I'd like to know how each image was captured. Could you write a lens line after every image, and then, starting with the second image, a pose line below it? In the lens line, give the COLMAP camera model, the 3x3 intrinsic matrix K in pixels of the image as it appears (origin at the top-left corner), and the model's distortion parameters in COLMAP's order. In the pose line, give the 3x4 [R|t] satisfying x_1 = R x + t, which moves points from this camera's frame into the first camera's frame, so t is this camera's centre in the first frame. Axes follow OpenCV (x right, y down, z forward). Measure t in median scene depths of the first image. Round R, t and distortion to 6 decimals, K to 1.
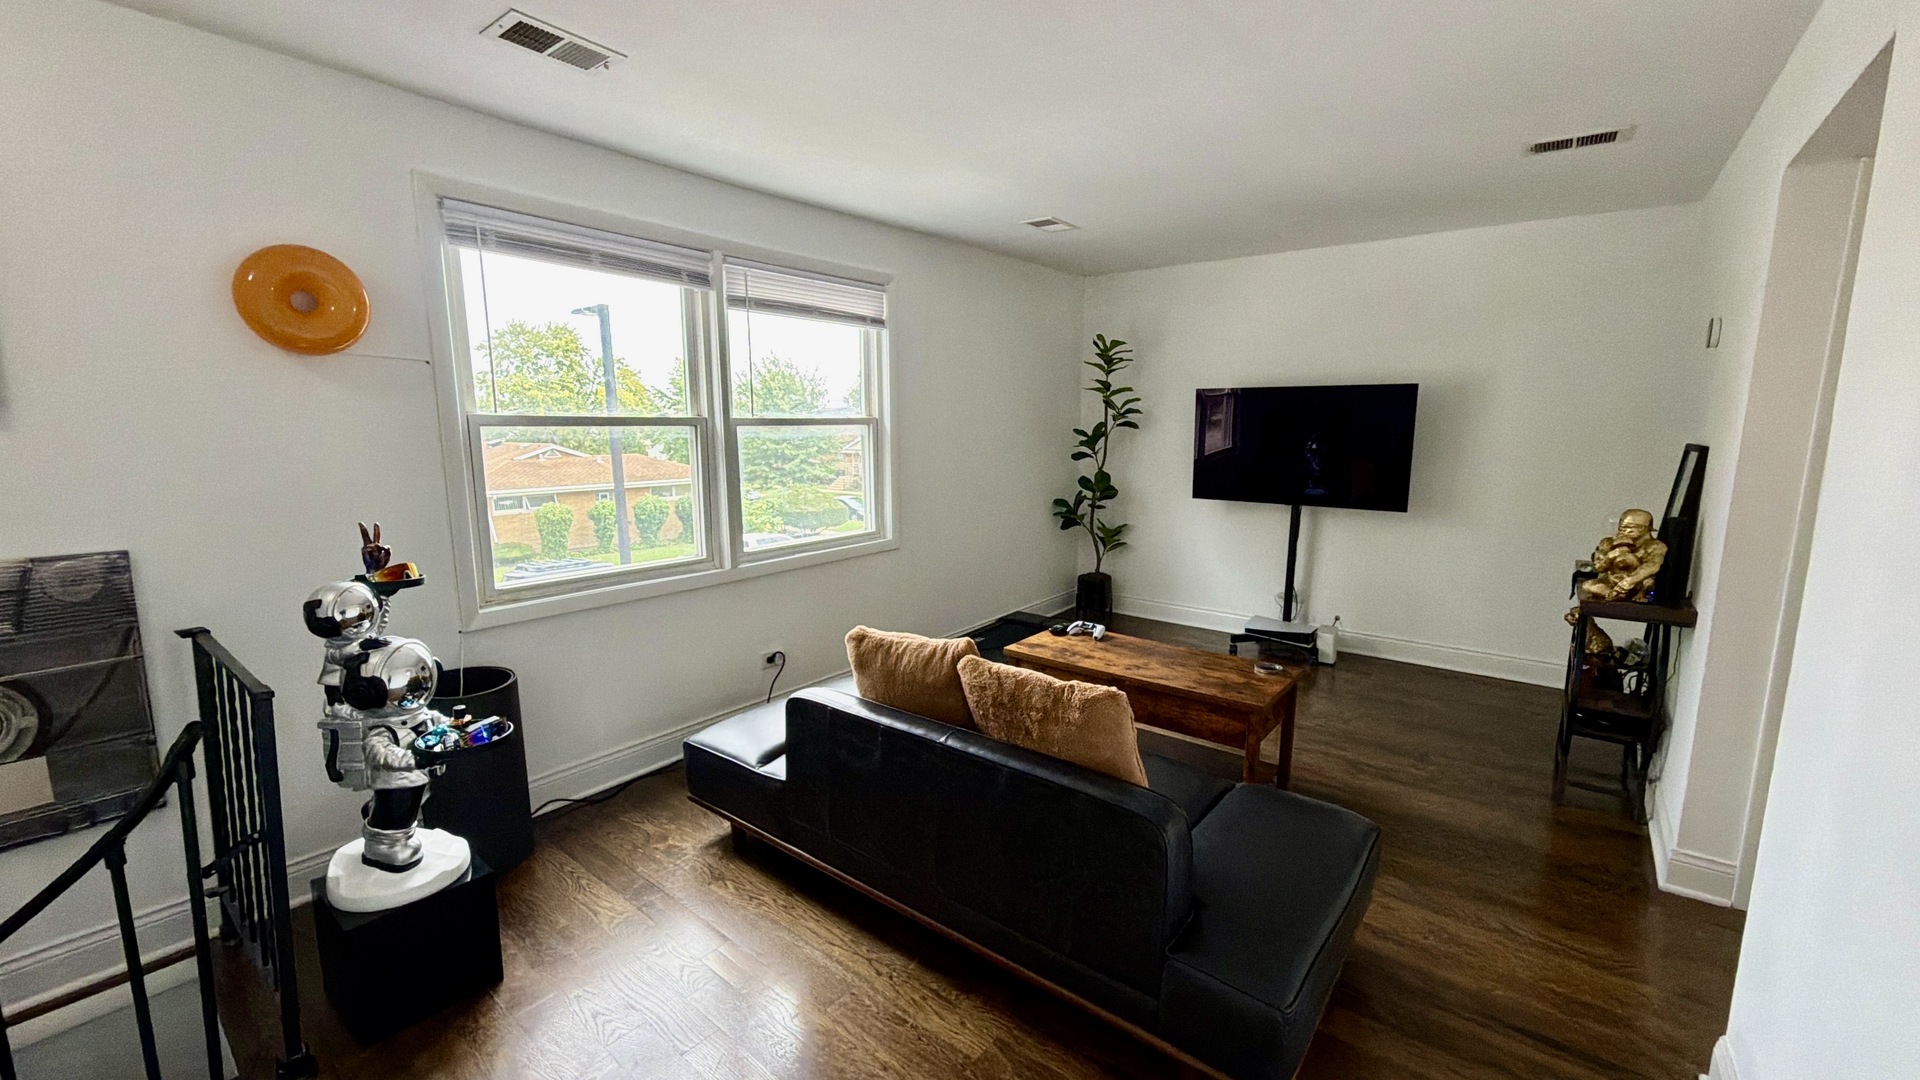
lens RADIAL K [[763.8, 0, 960.5], [0, 763.8, 540.2], [0, 0, 1]] dist [-0.002116, -0.000703]
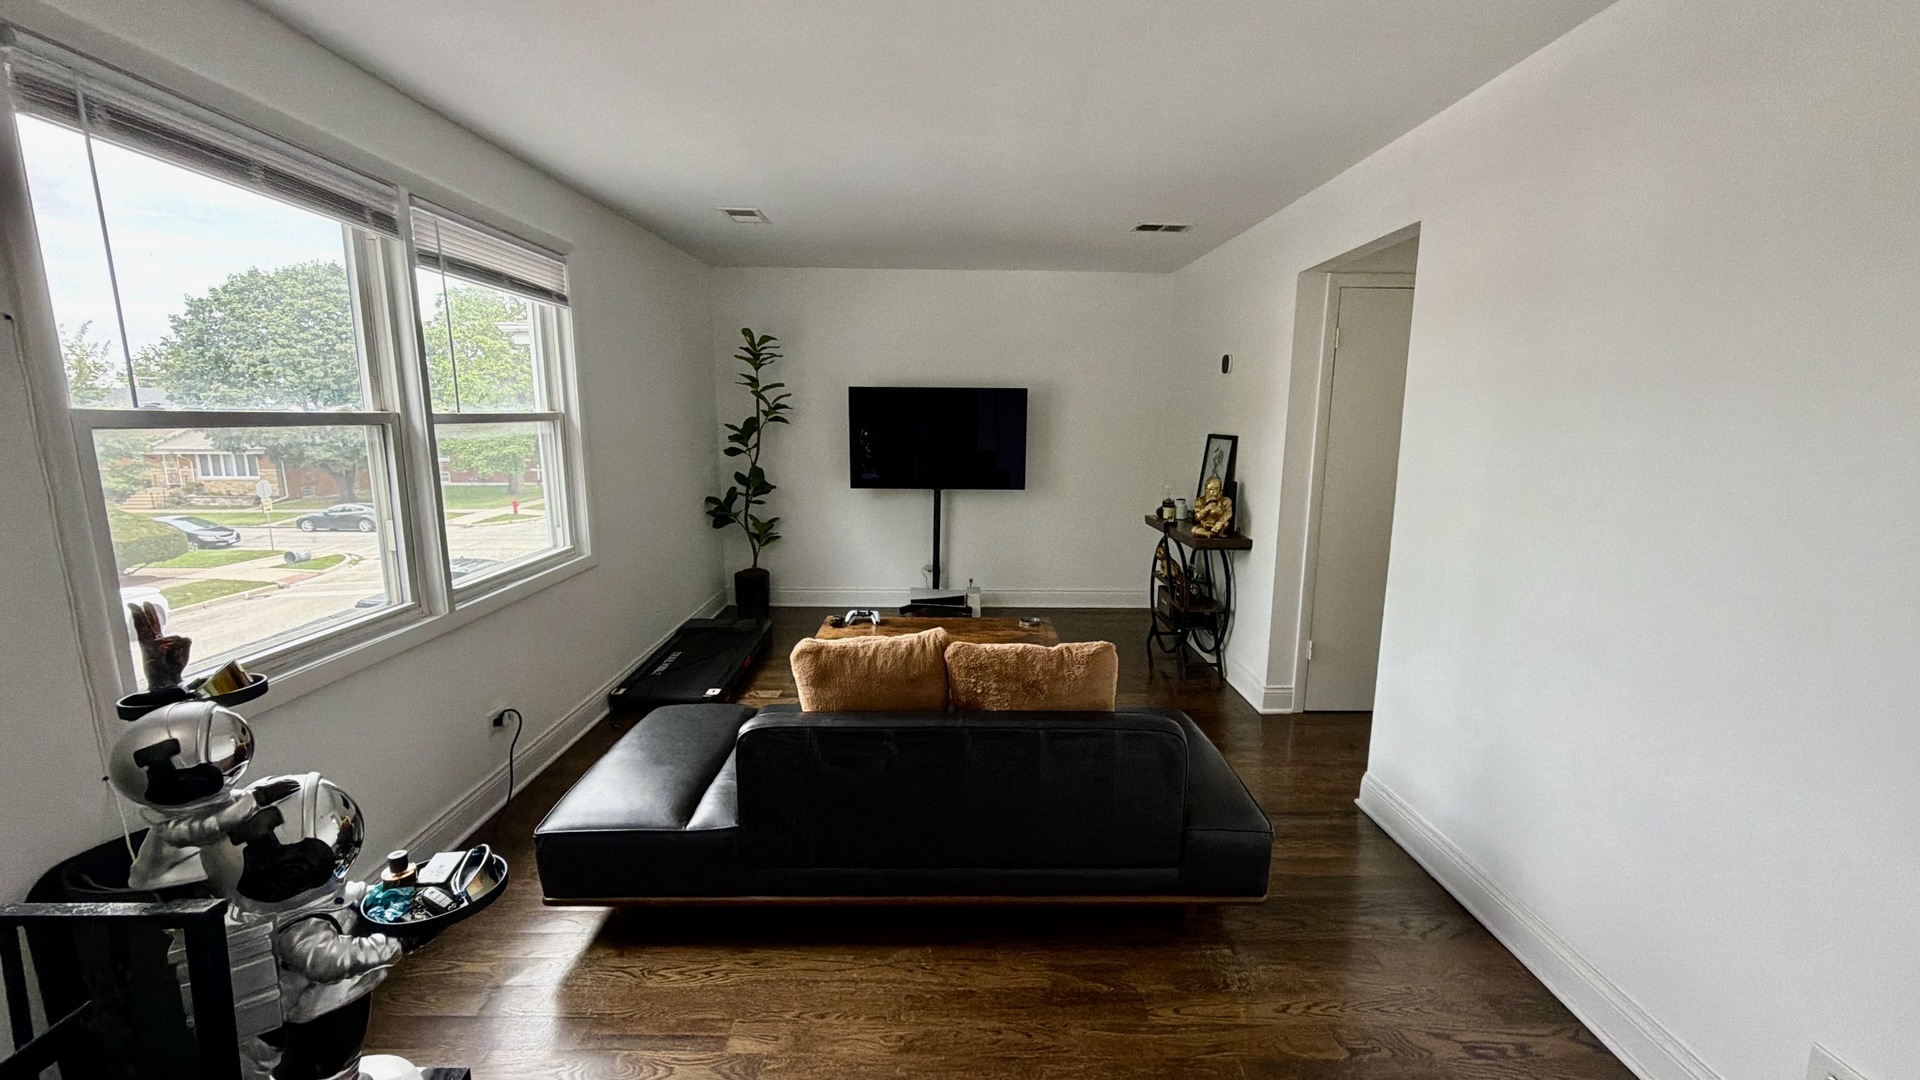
lens RADIAL K [[763.8, 0, 960.4], [0, 763.8, 540.5], [0, 0, 1]] dist [-0.002116, -0.000703]
pose [[0.775203, -0.097998, 0.624064, -0.315869], [0.090290, 0.994939, 0.044081, -0.018666], [-0.625226, 0.022174, 0.780129, 0.078878]]
